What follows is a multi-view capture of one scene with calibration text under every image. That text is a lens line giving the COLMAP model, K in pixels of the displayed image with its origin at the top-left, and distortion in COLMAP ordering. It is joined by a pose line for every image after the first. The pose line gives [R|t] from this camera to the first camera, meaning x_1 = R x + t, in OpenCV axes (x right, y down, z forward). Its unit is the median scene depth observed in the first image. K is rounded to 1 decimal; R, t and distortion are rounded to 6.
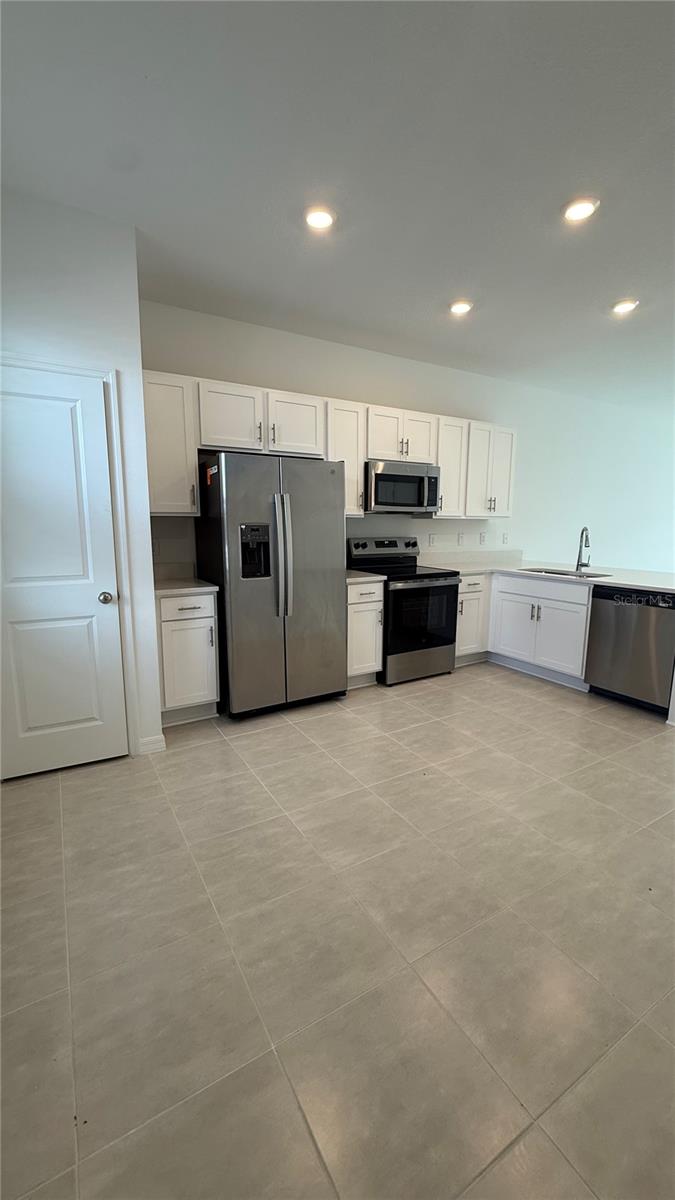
lens RADIAL K [[483.6, 0, 337.5], [0, 483.6, 600.0], [0, 0, 1]] dist [-0.000065, 0.000473]
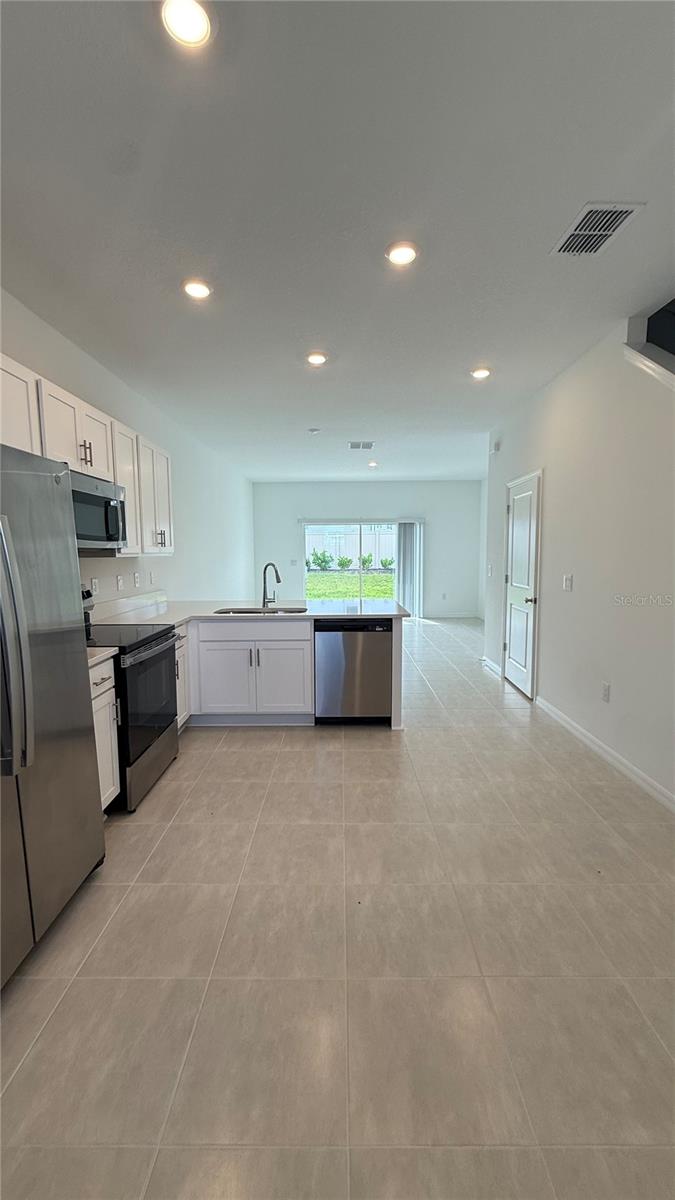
lens RADIAL K [[483.6, 0, 337.5], [0, 483.6, 600.0], [0, 0, 1]] dist [-0.000065, 0.000473]
pose [[0.518470, -0.097157, 0.849558, -0.280172], [0.152174, 0.988149, 0.020137, -0.077795], [-0.841446, 0.118840, 0.527111, 0.387210]]
